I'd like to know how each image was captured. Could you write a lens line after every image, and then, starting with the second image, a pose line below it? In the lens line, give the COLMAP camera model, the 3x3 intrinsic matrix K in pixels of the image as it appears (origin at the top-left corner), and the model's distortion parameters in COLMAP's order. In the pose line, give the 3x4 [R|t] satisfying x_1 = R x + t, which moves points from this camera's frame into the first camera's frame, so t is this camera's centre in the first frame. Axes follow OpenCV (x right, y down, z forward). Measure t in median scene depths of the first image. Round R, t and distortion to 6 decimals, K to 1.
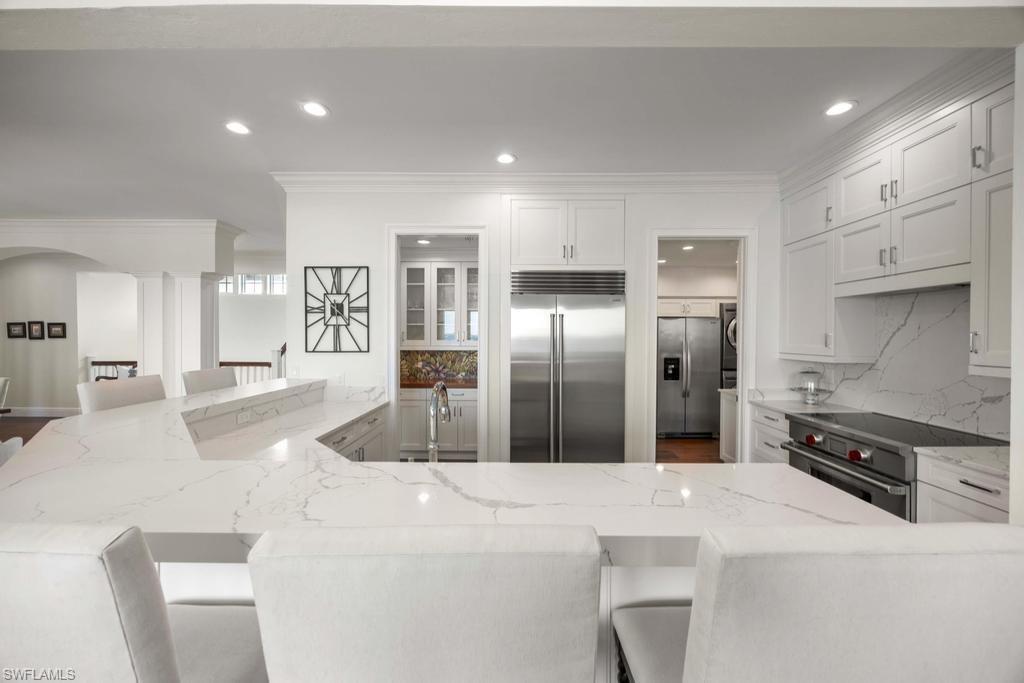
lens RADIAL K [[390.1, 0, 514.4], [0, 390.1, 340.7], [0, 0, 1]] dist [-0.001927, -0.000787]
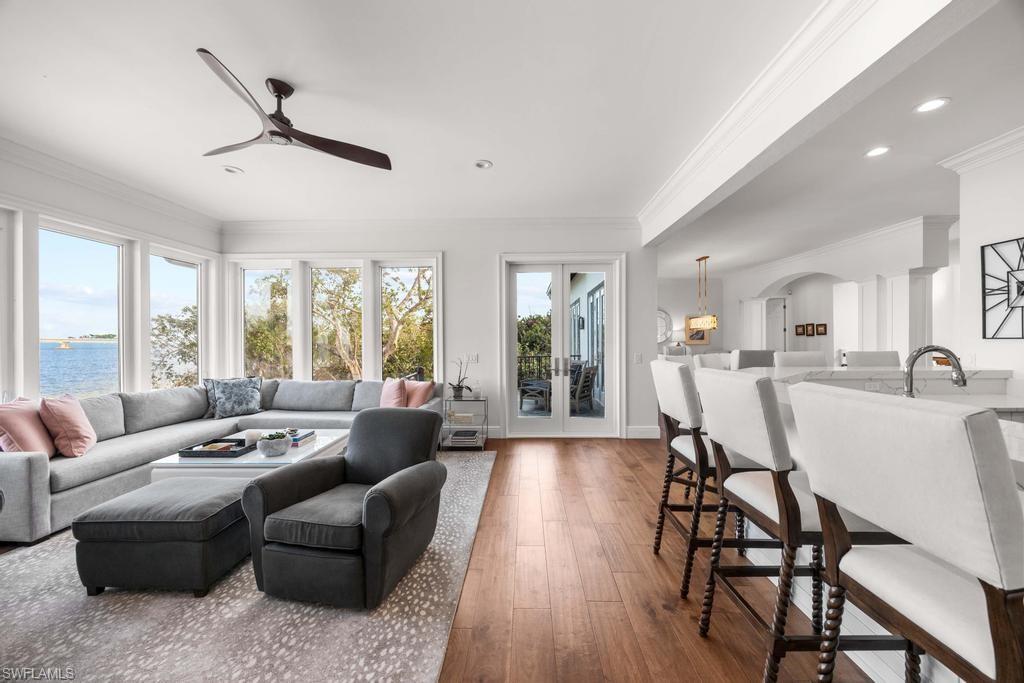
lens RADIAL K [[390.1, 0, 513.7], [0, 390.1, 340.1], [0, 0, 1]] dist [-0.001927, -0.000787]
pose [[-0.025700, -0.004049, -0.999661, 0.406722], [-0.006075, 0.999974, -0.003895, 0.042368], [0.999651, 0.005973, -0.025724, -0.081745]]
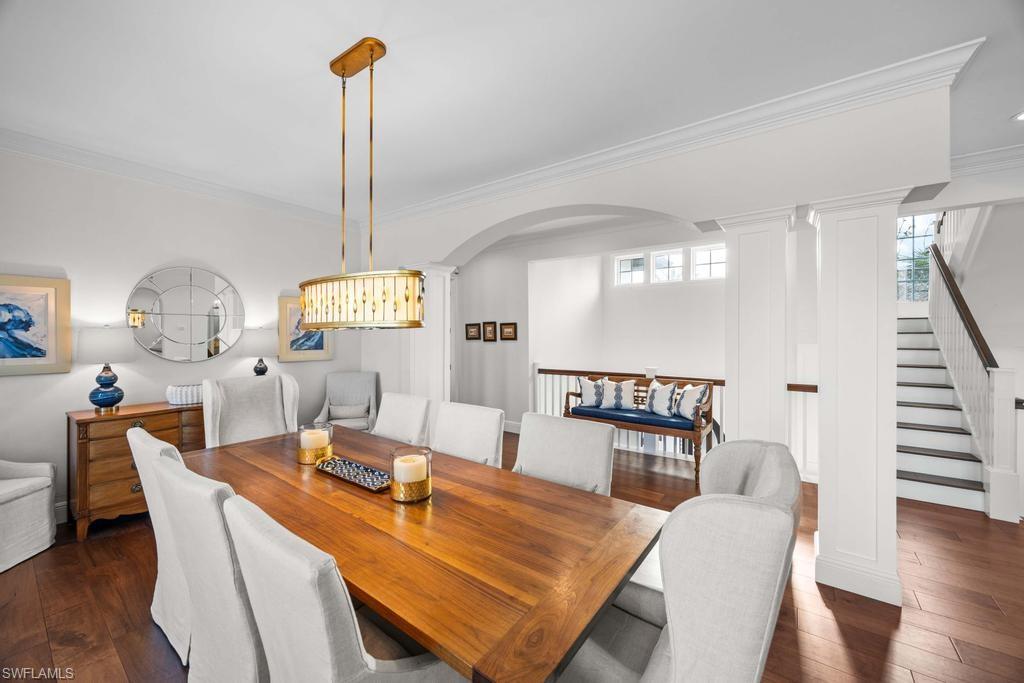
lens RADIAL K [[390.1, 0, 512.0], [0, 390.1, 339.6], [0, 0, 1]] dist [-0.001927, -0.000787]
pose [[0.805281, 0.003335, -0.592884, -1.245555], [-0.005563, 0.999983, -0.001931, -0.013895], [0.592867, 0.004853, 0.805285, 0.581389]]
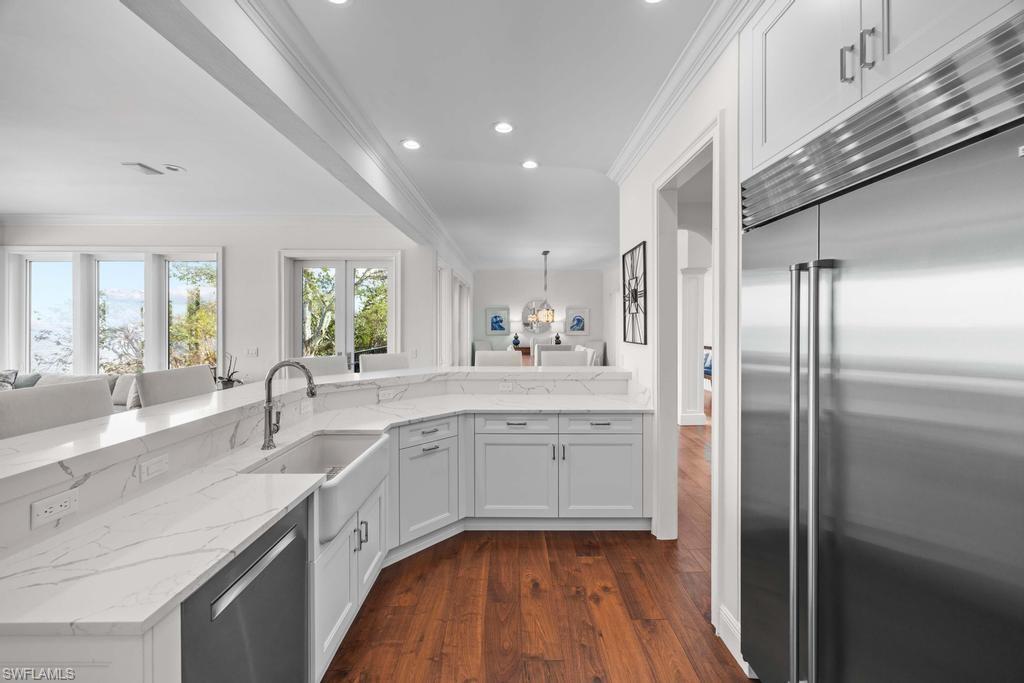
lens RADIAL K [[390.1, 0, 516.7], [0, 390.1, 326.6], [0, 0, 1]] dist [-0.001927, -0.000787]
pose [[0.009573, 0.001544, -0.999953, 0.443226], [-0.012925, 0.999915, 0.001420, -0.007176], [0.999871, 0.012911, 0.009593, 0.718927]]
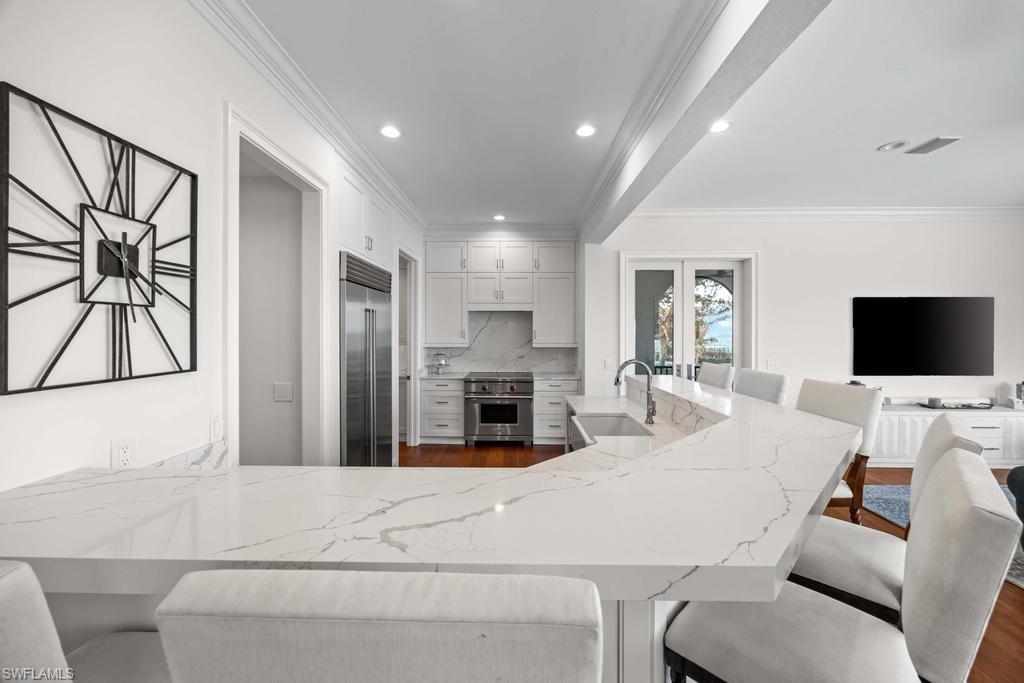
lens RADIAL K [[390.1, 0, 511.9], [0, 390.1, 336.2], [0, 0, 1]] dist [-0.001927, -0.000787]
pose [[0.007287, -0.013343, 0.999884, -0.805212], [0.008957, 0.999872, 0.013278, -0.012367], [-0.999933, 0.008859, 0.007406, 0.641365]]
